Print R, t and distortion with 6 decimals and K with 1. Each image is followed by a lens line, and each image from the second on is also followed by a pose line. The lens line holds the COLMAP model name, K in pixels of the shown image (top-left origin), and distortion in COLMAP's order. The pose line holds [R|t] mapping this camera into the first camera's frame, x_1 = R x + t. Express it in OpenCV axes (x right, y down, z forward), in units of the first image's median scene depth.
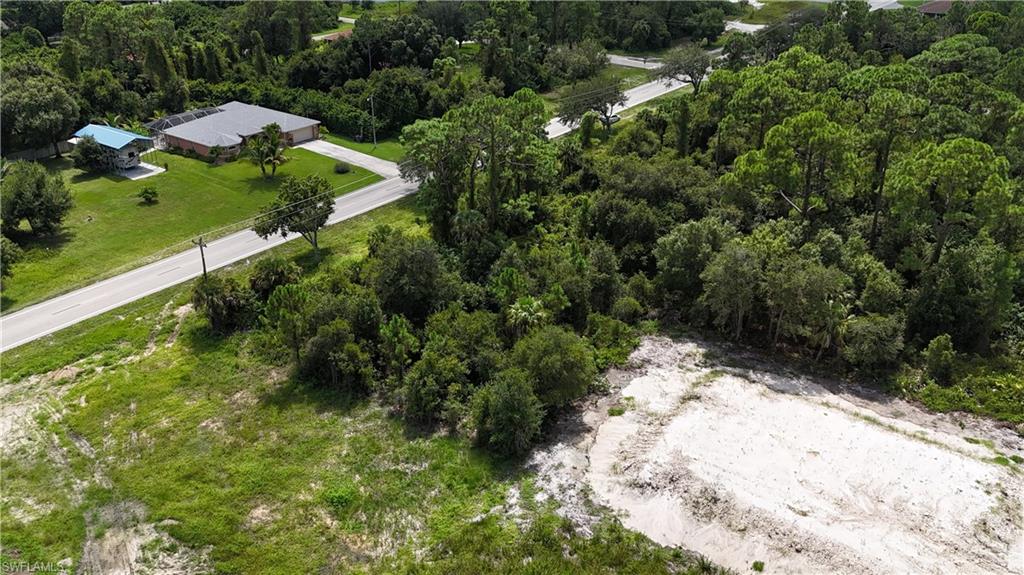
lens RADIAL K [[881.8, 0, 512.0], [0, 881.8, 287.5], [0, 0, 1]] dist [0.079174, -0.092238]
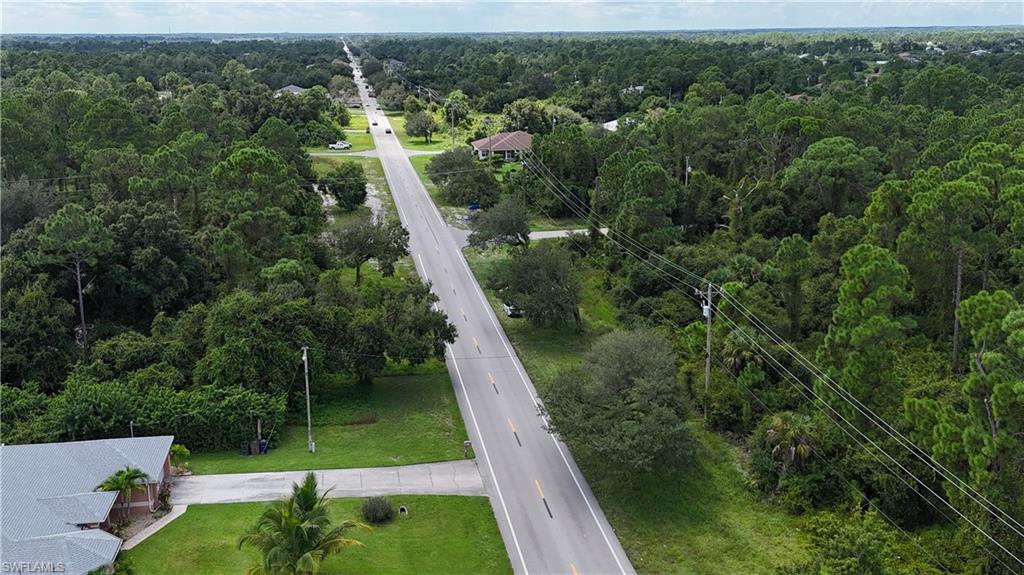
lens RADIAL K [[1013.7, 0, 512.0], [0, 1013.7, 287.5], [0, 0, 1]] dist [0.096808, -0.011293]
pose [[0.684238, -0.180560, 0.706552, -0.865071], [0.321589, 0.944279, -0.070122, -0.323524], [-0.654522, 0.275200, 0.704178, 0.994876]]
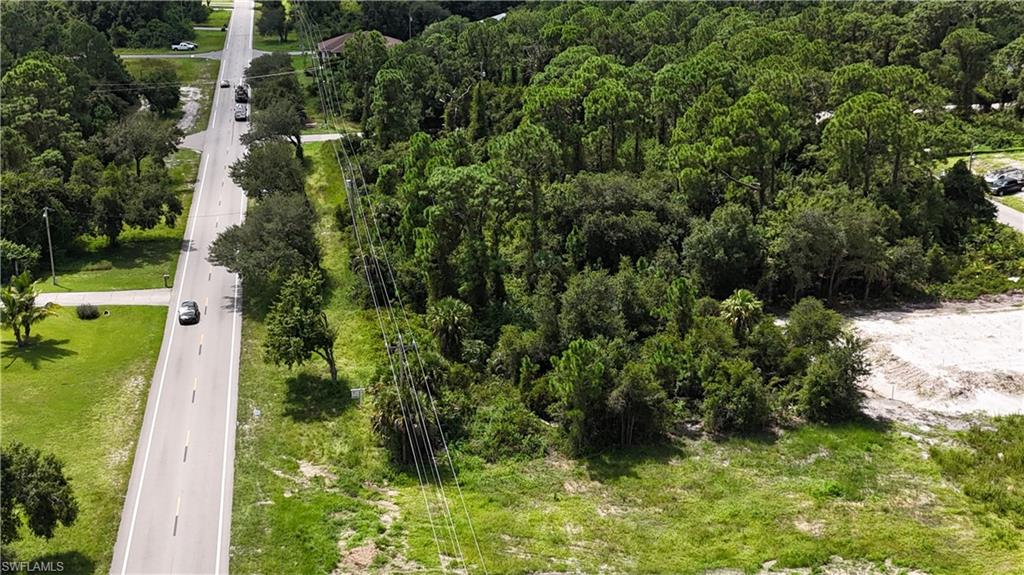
lens RADIAL K [[1313.6, 0, 512.0], [0, 1313.6, 287.5], [0, 0, 1]] dist [0.192793, -0.636711]
pose [[0.671982, -0.222221, 0.706440, -1.203654], [0.330469, 0.943654, -0.017509, -0.050946], [-0.662744, 0.245222, 0.707556, 0.134208]]
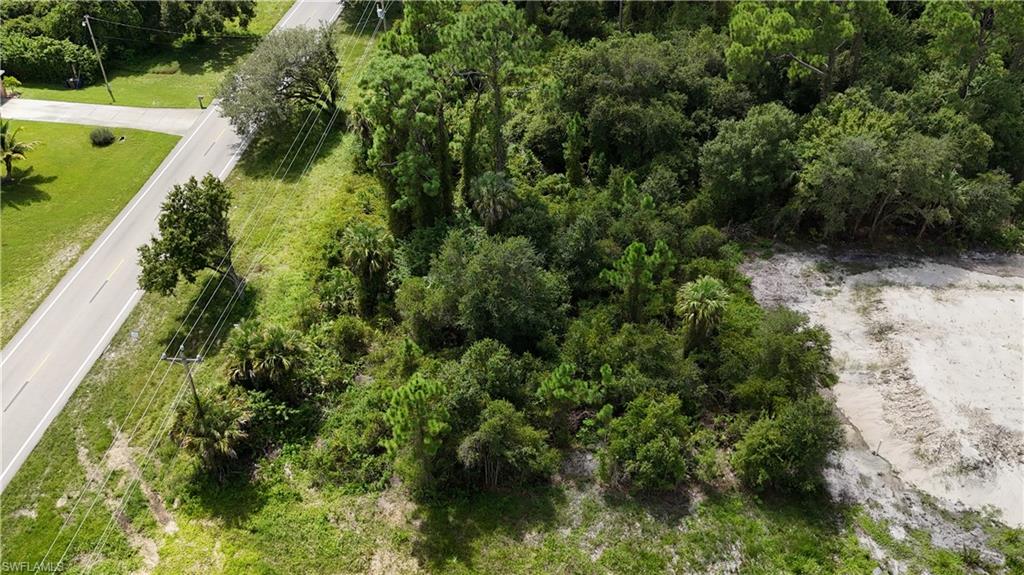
lens RADIAL K [[881.8, 0, 512.0], [0, 881.8, 287.5], [0, 0, 1]] dist [0.079174, -0.092238]
pose [[0.846116, -0.324172, 0.423085, -0.448019], [0.239254, 0.940315, 0.242002, -0.206609], [-0.476284, -0.103537, 0.873175, 0.428764]]
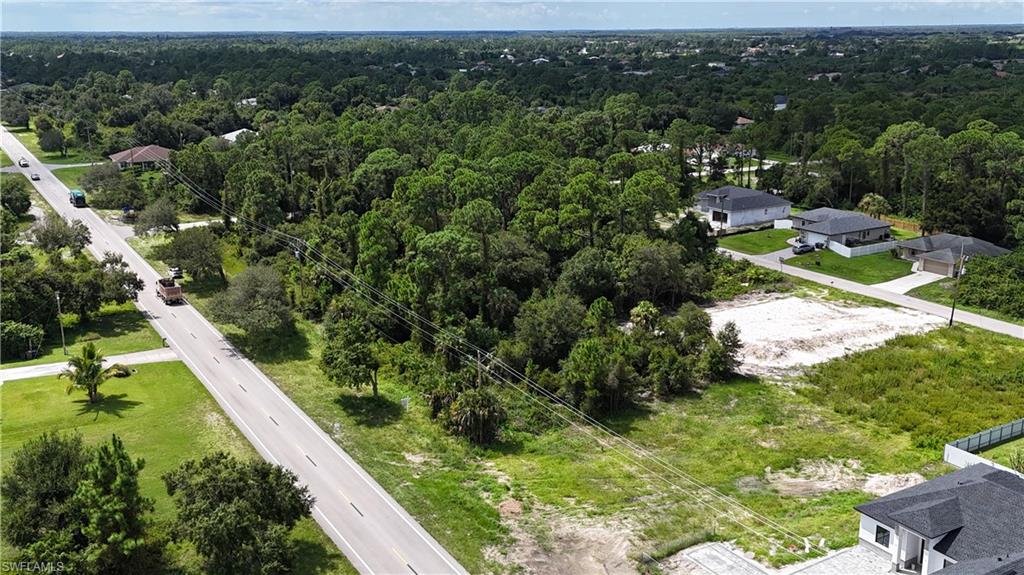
lens RADIAL K [[975.2, 0, 512.0], [0, 975.2, 287.5], [0, 0, 1]] dist [0.107481, -0.140455]
pose [[0.371848, -0.236485, 0.897666, -1.523486], [0.408179, 0.910161, 0.070693, -0.215722], [-0.833738, 0.340121, 0.434970, 0.481629]]
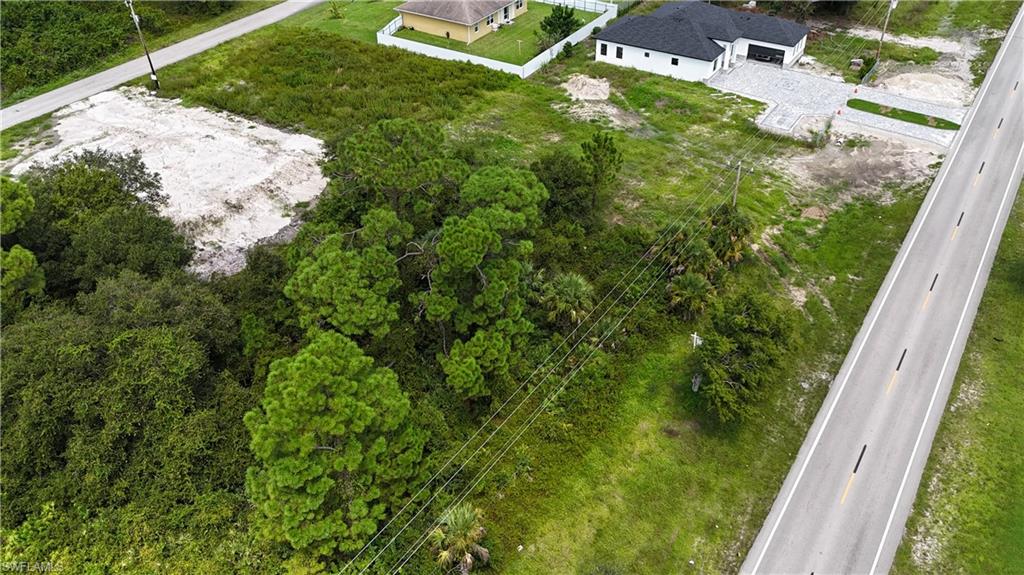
lens RADIAL K [[881.8, 0, 512.0], [0, 881.8, 287.5], [0, 0, 1]] dist [0.079174, -0.092238]
pose [[-0.995260, 0.066043, -0.071388, -0.066559], [-0.031067, 0.479686, 0.876890, -0.835359], [0.092157, 0.874951, -0.475361, 1.667882]]
